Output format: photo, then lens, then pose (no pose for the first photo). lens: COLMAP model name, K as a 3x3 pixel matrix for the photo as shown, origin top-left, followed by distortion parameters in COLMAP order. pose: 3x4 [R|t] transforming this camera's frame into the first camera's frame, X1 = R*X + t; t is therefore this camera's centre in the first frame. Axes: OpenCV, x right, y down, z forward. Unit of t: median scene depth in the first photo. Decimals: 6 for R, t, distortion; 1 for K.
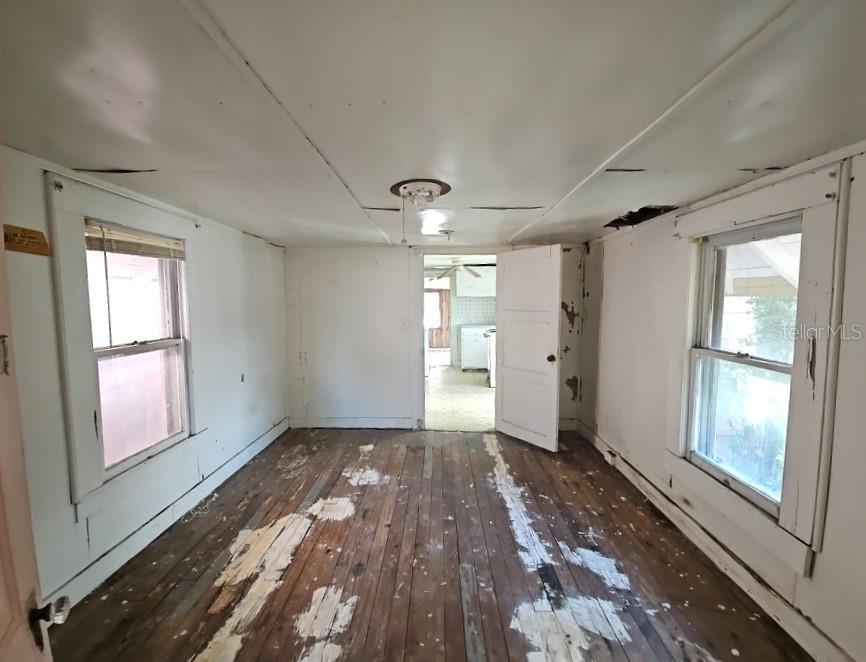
lens RADIAL K [[385.6, 0, 431.1], [0, 385.6, 332.2], [0, 0, 1]] dist [-0.000238, 0.000576]
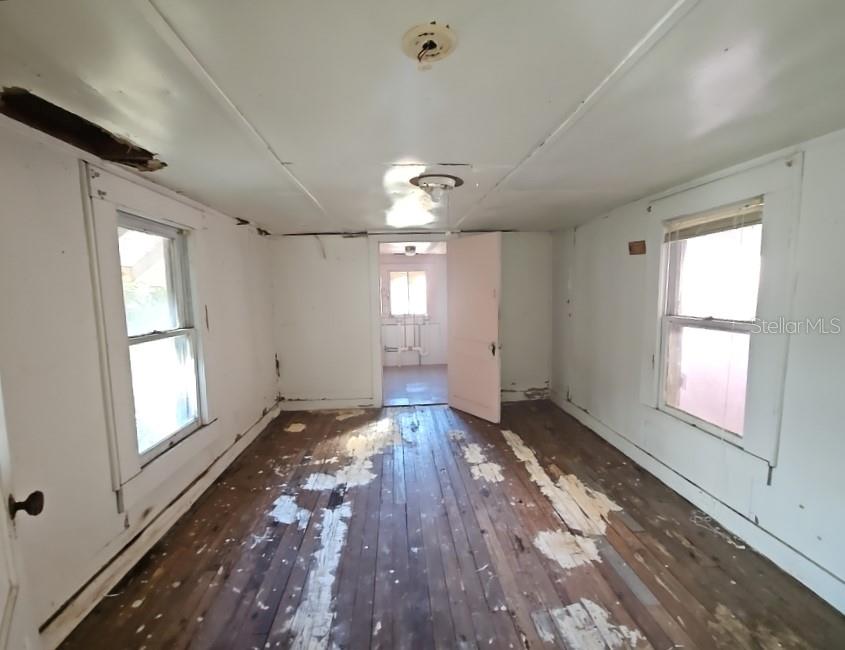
lens RADIAL K [[376.2, 0, 425.7], [0, 376.2, 328.0], [0, 0, 1]] dist [-0.000238, 0.000576]
pose [[-0.994502, 0.023799, -0.101981, 0.111213], [0.004356, 0.982391, 0.186786, -0.141467], [0.104630, 0.185314, -0.977093, 1.932170]]
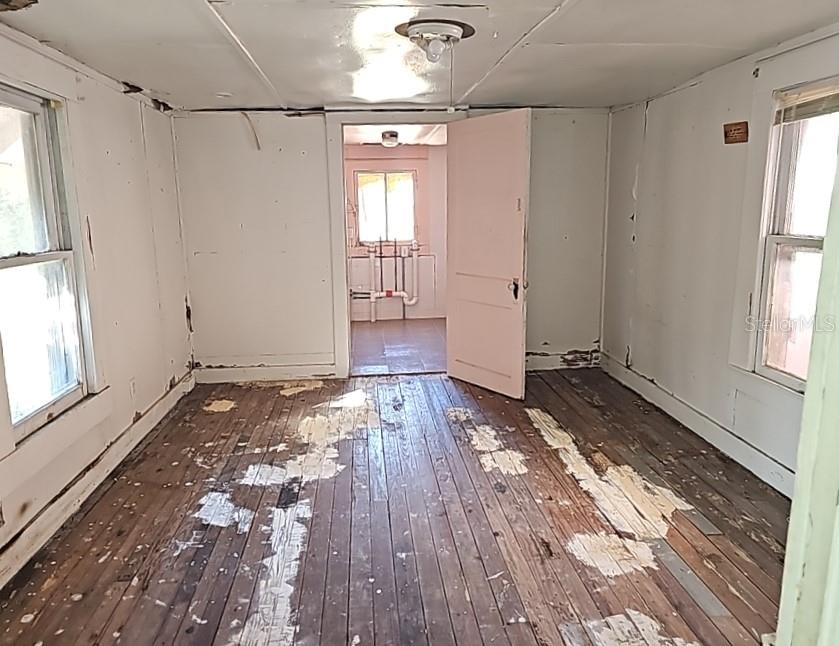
lens RADIAL K [[604.6, 0, 416.9], [0, 604.6, 315.1], [0, 0, 1]] dist [0.066500, -0.055689]
pose [[-0.993448, 0.028688, -0.110623, 0.137980], [-0.001292, 0.965098, 0.261885, -0.132820], [0.114275, 0.260313, -0.958738, 2.059620]]
